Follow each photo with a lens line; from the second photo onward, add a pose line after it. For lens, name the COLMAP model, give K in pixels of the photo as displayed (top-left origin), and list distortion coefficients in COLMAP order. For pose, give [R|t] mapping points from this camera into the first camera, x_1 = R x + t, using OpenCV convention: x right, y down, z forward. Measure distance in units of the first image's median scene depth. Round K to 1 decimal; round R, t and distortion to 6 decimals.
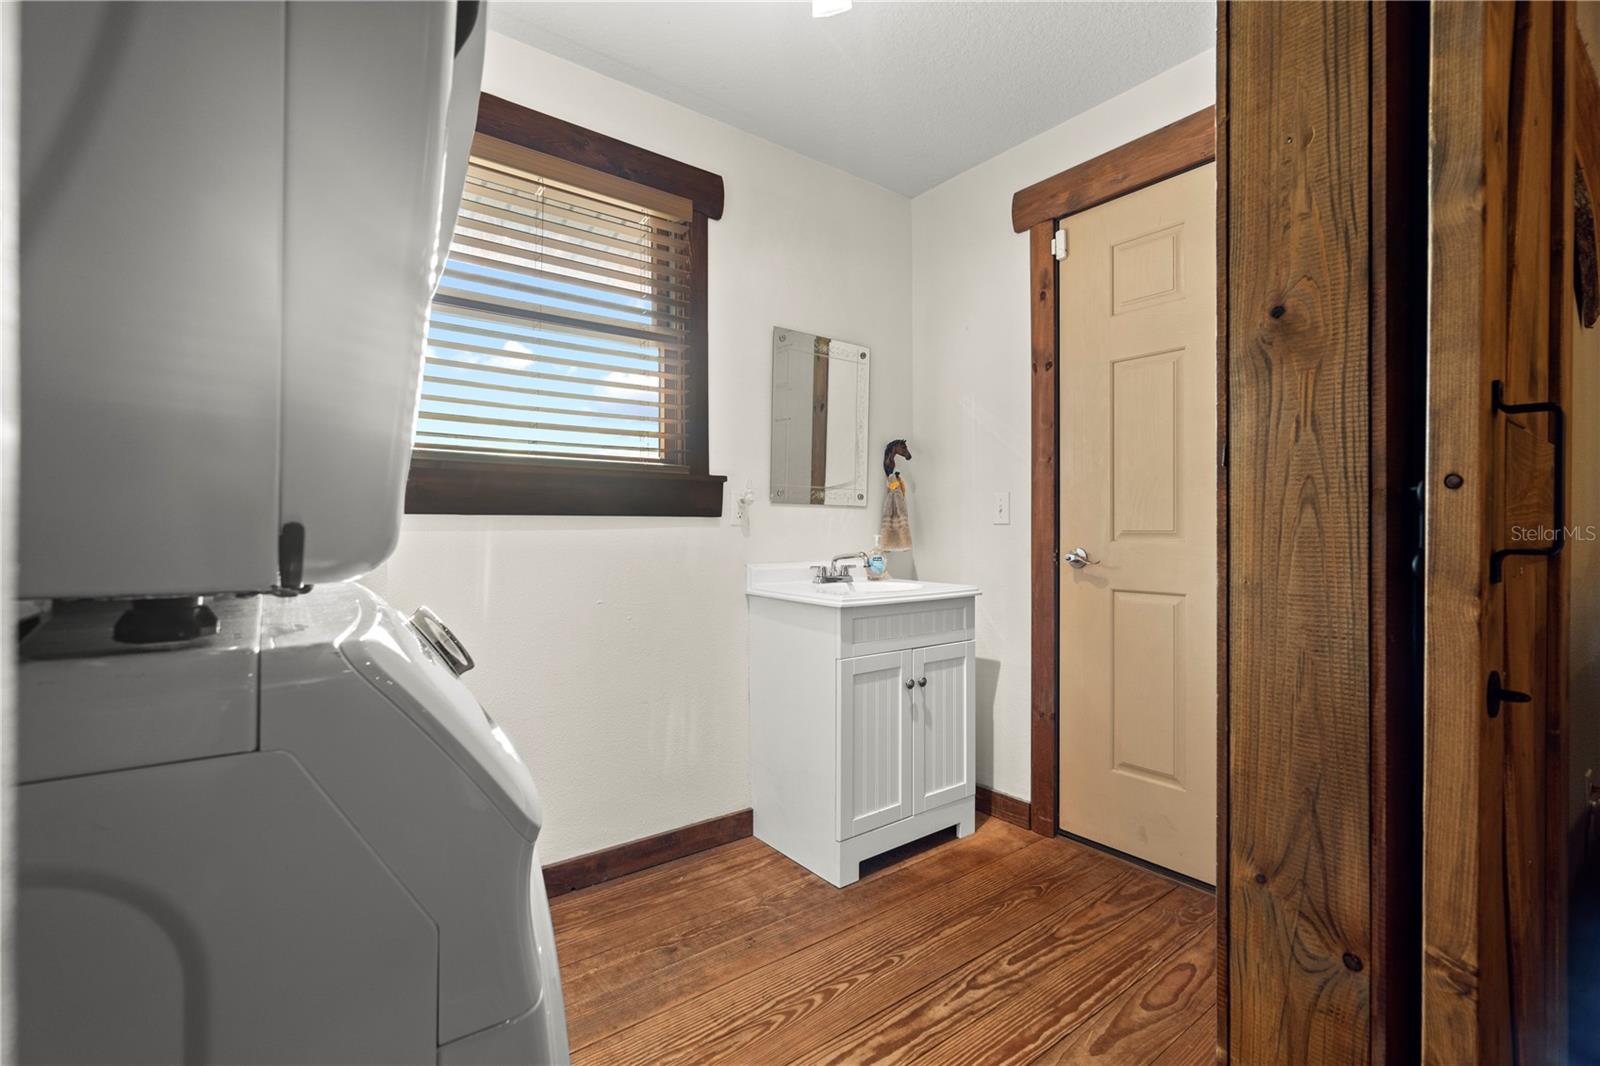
lens RADIAL K [[686.4, 0, 790.7], [0, 686.4, 534.0], [0, 0, 1]] dist [-0.000645, -0.000058]
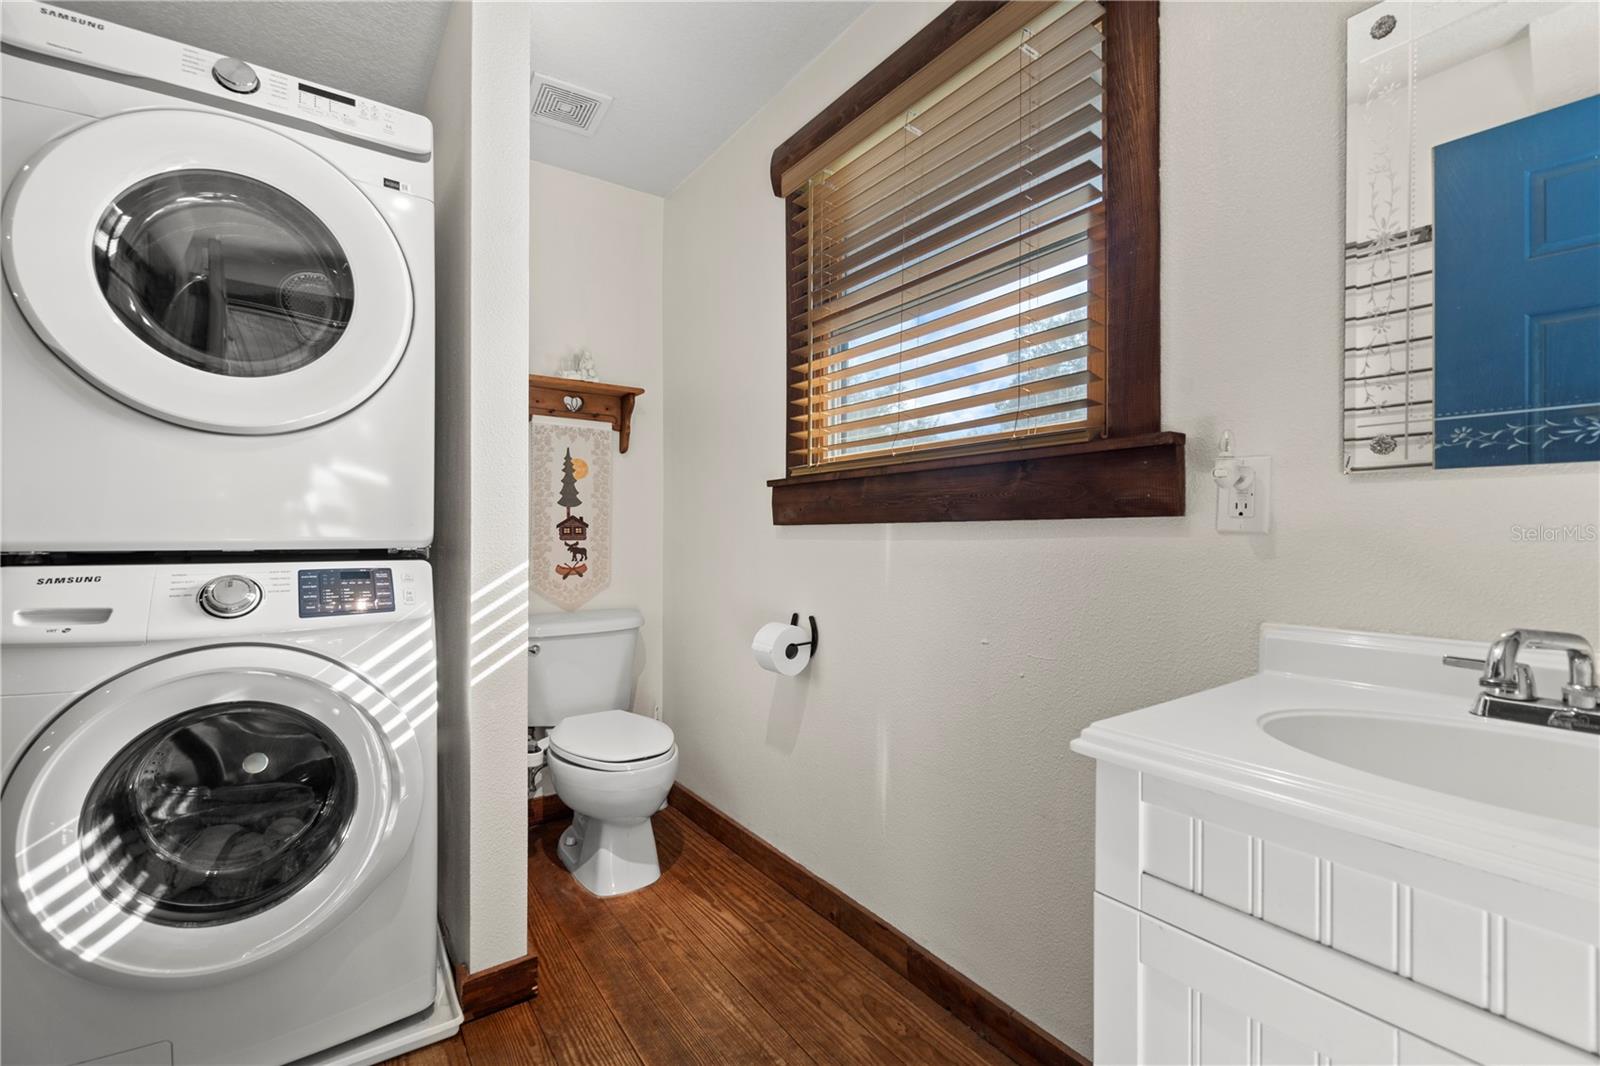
lens RADIAL K [[686.4, 0, 790.7], [0, 686.4, 534.0], [0, 0, 1]] dist [-0.000645, -0.000058]
pose [[-0.029345, -0.000964, -0.999569, 0.400425], [-0.005042, 0.999987, -0.000816, -0.009962], [0.999557, 0.005016, -0.029349, 0.751644]]
